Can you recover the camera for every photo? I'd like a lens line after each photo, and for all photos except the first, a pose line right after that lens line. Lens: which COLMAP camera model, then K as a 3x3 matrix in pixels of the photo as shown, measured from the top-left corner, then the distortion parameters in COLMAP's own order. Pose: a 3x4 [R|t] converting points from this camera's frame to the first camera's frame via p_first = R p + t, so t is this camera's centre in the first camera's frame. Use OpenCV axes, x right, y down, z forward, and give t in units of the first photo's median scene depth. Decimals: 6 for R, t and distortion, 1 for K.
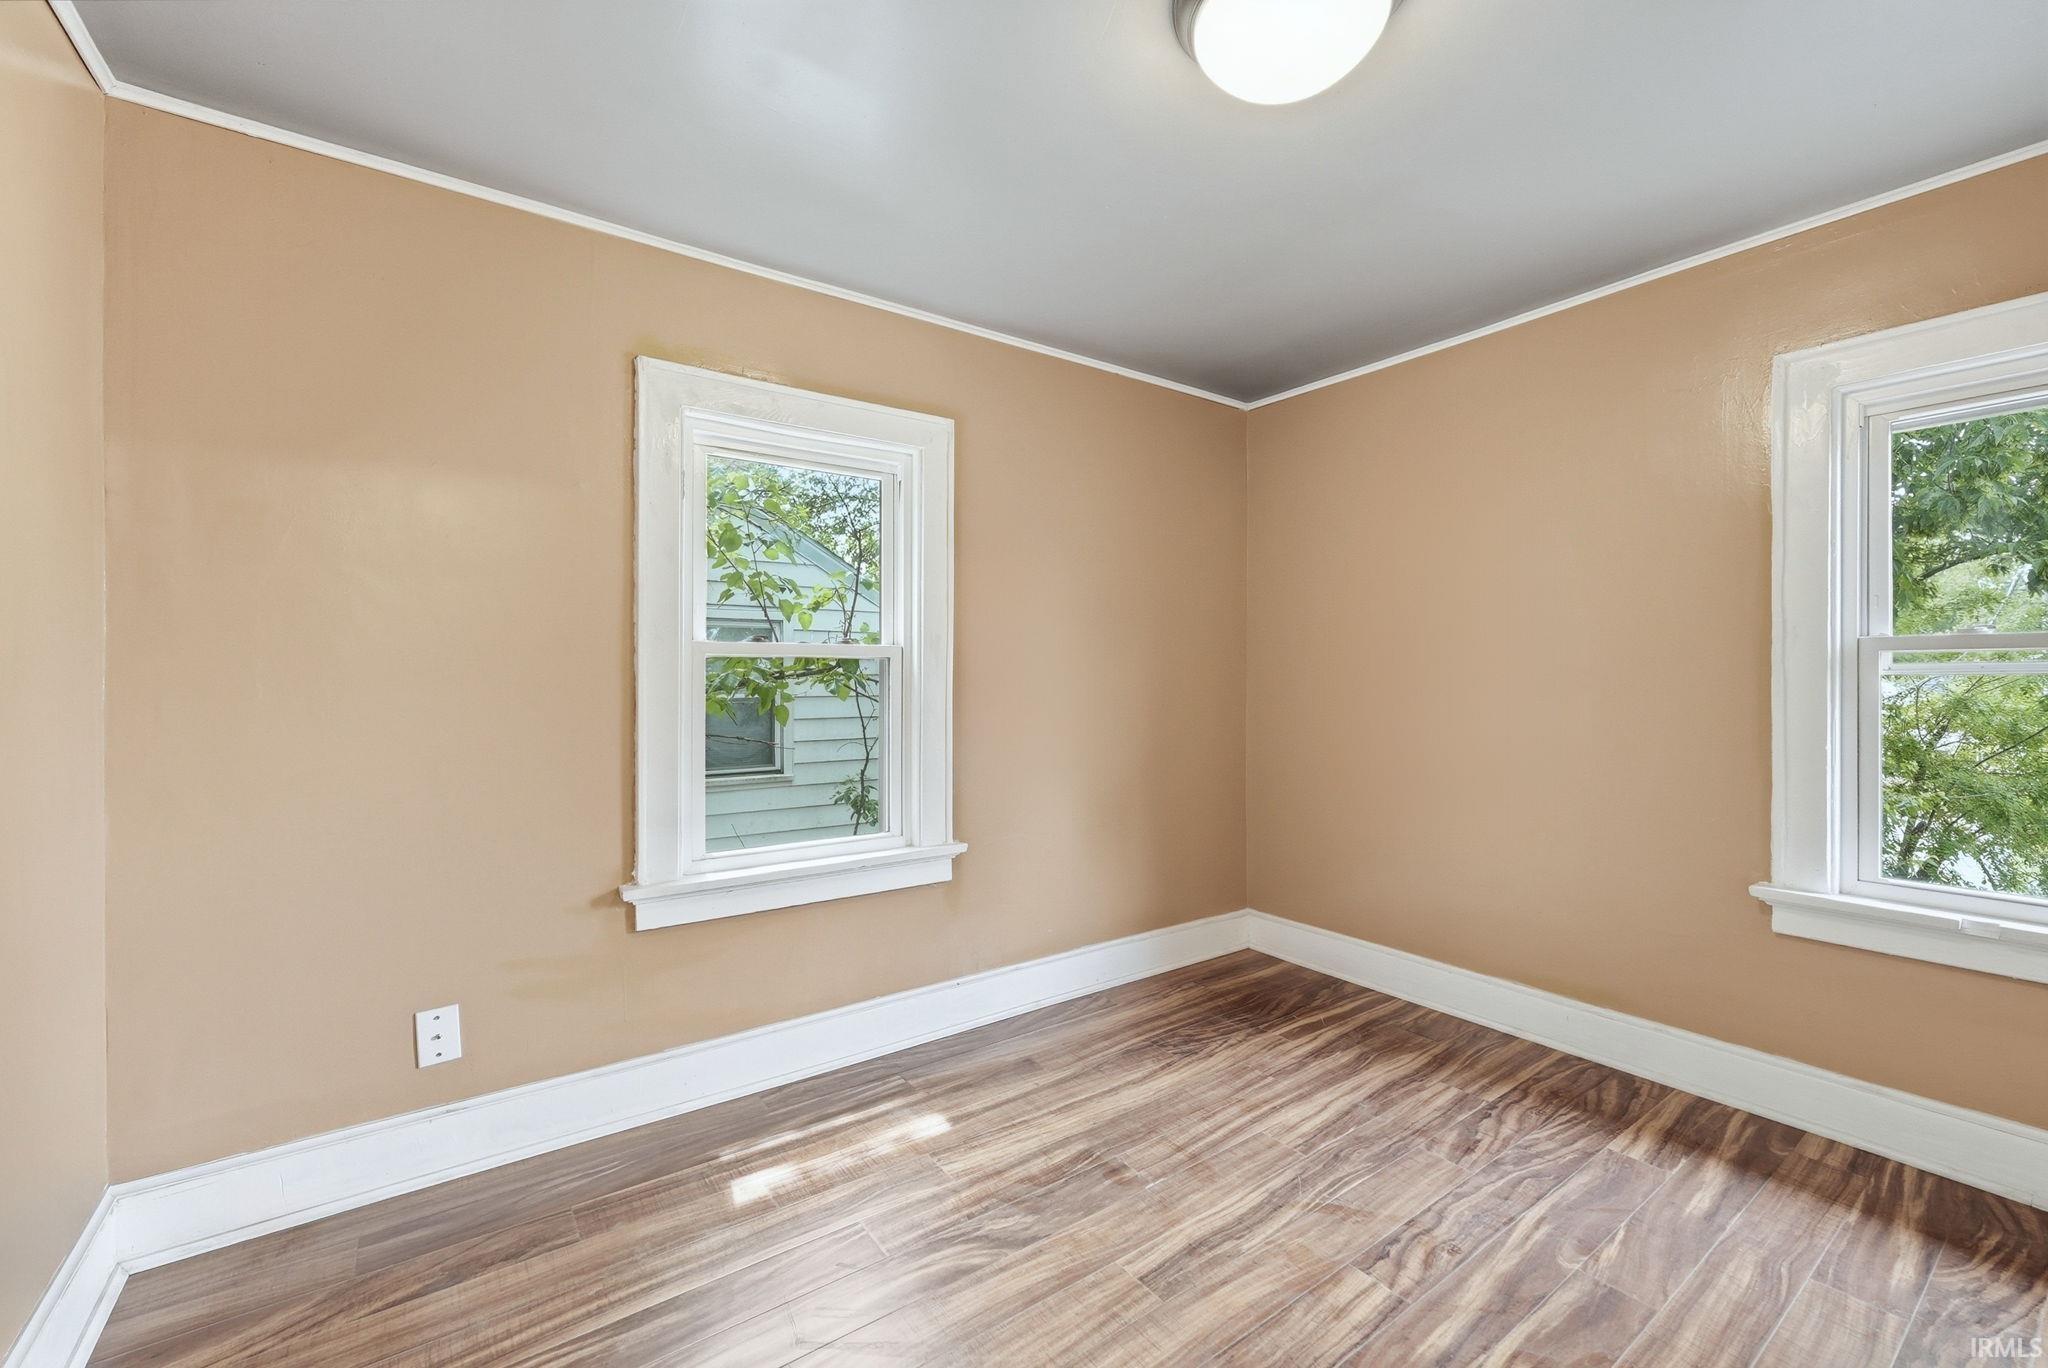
lens RADIAL K [[831.1, 0, 1038.5], [0, 831.1, 686.8], [0, 0, 1]] dist [0.003240, -0.000269]
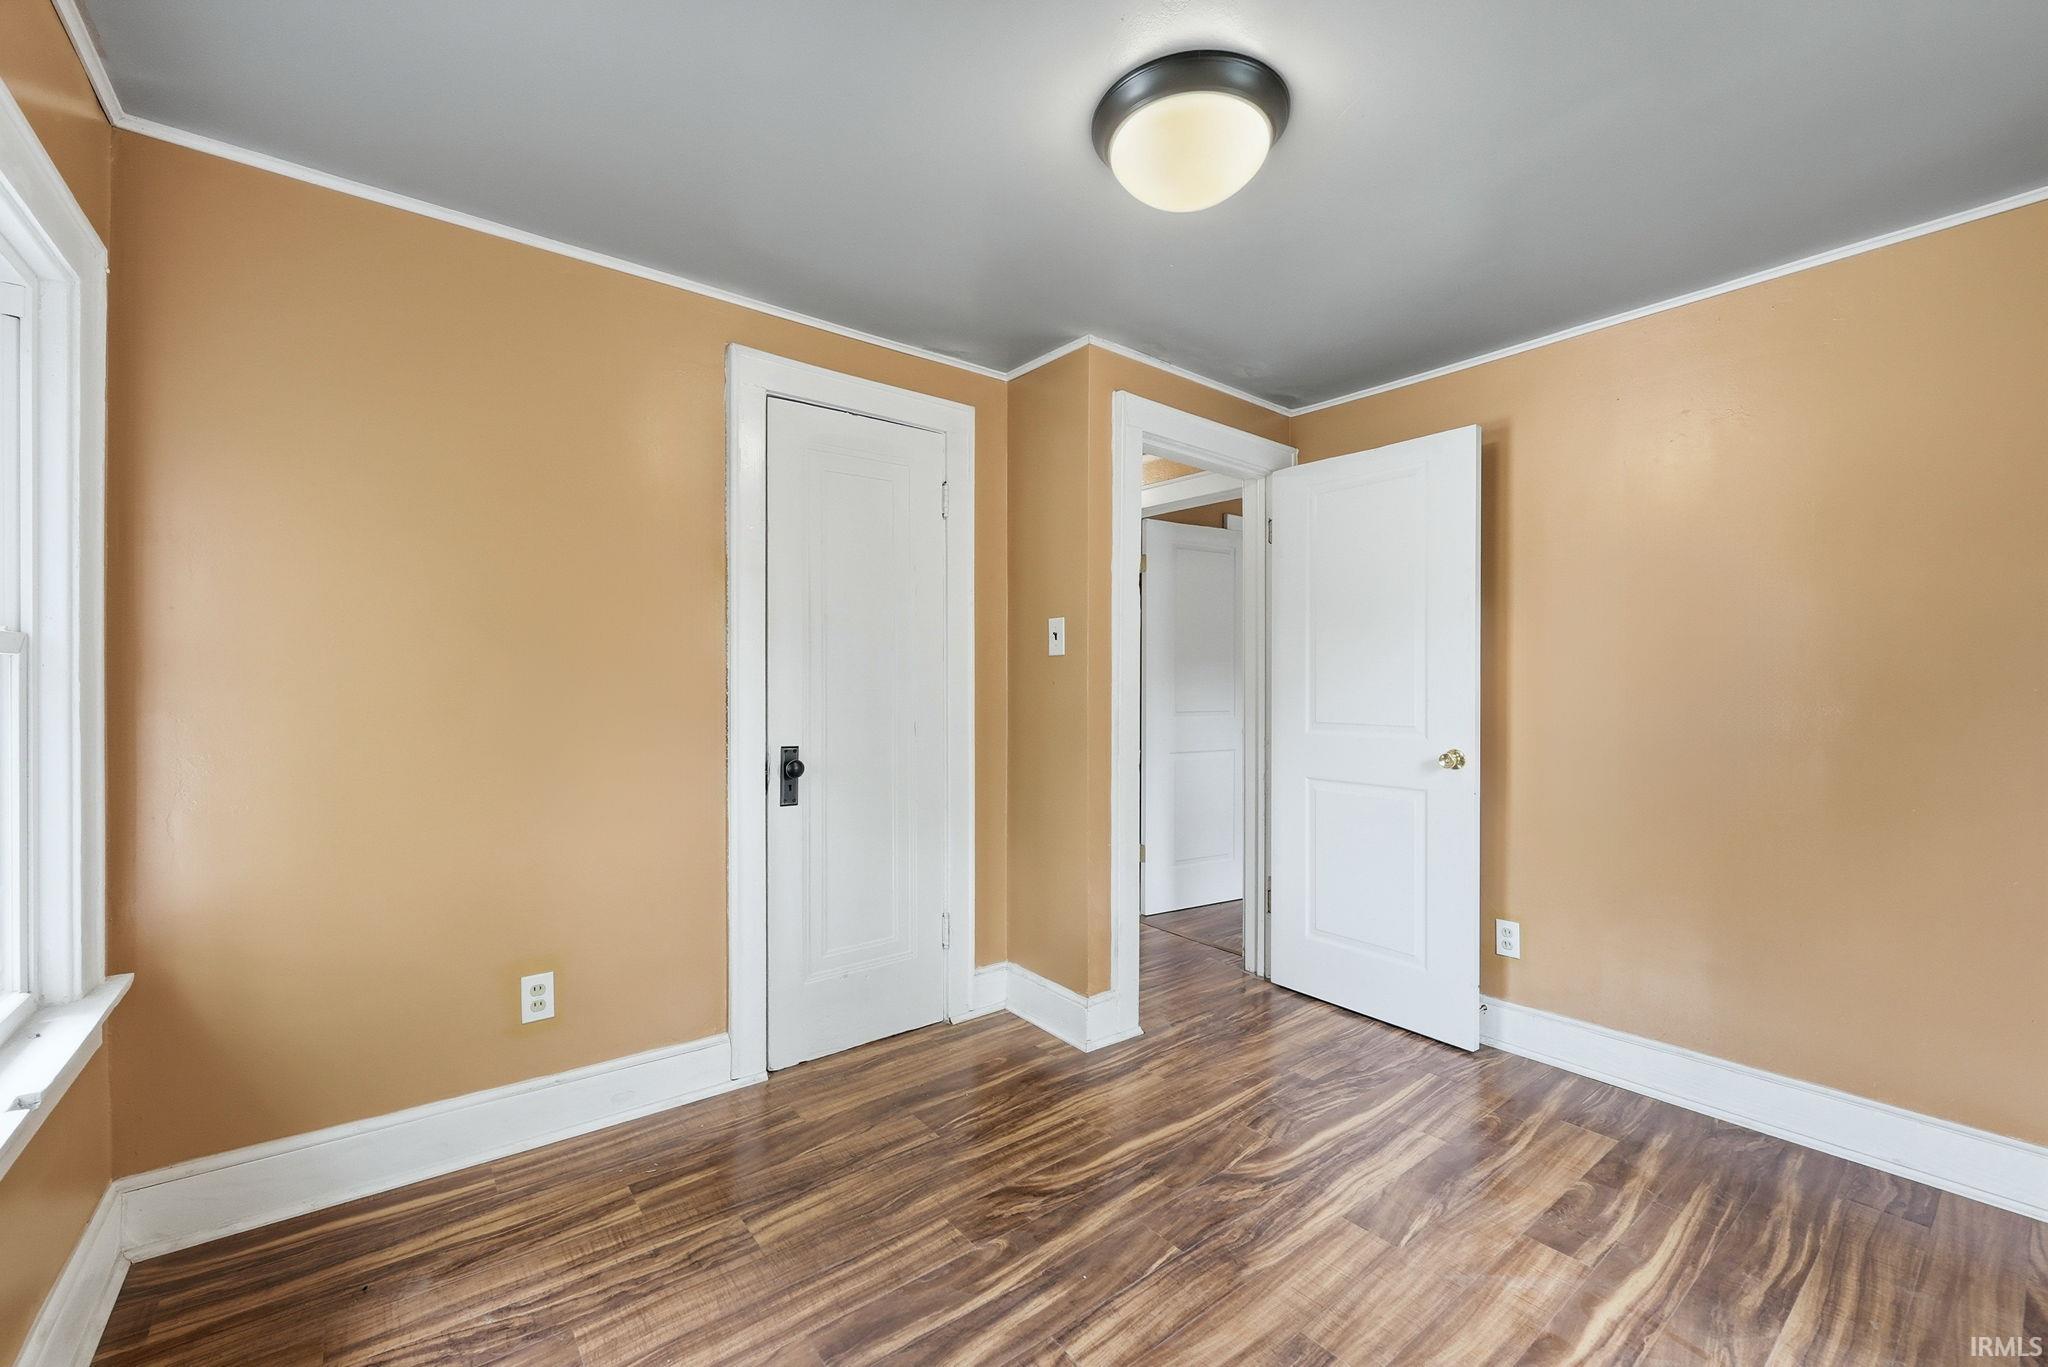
lens RADIAL K [[831.1, 0, 1028.3], [0, 831.1, 683.6], [0, 0, 1]] dist [0.003240, -0.000269]
pose [[-0.999256, -0.006175, -0.038064, 0.514043], [-0.006304, 0.999975, 0.003262, -0.030468], [0.038043, 0.003499, -0.999270, 1.965627]]
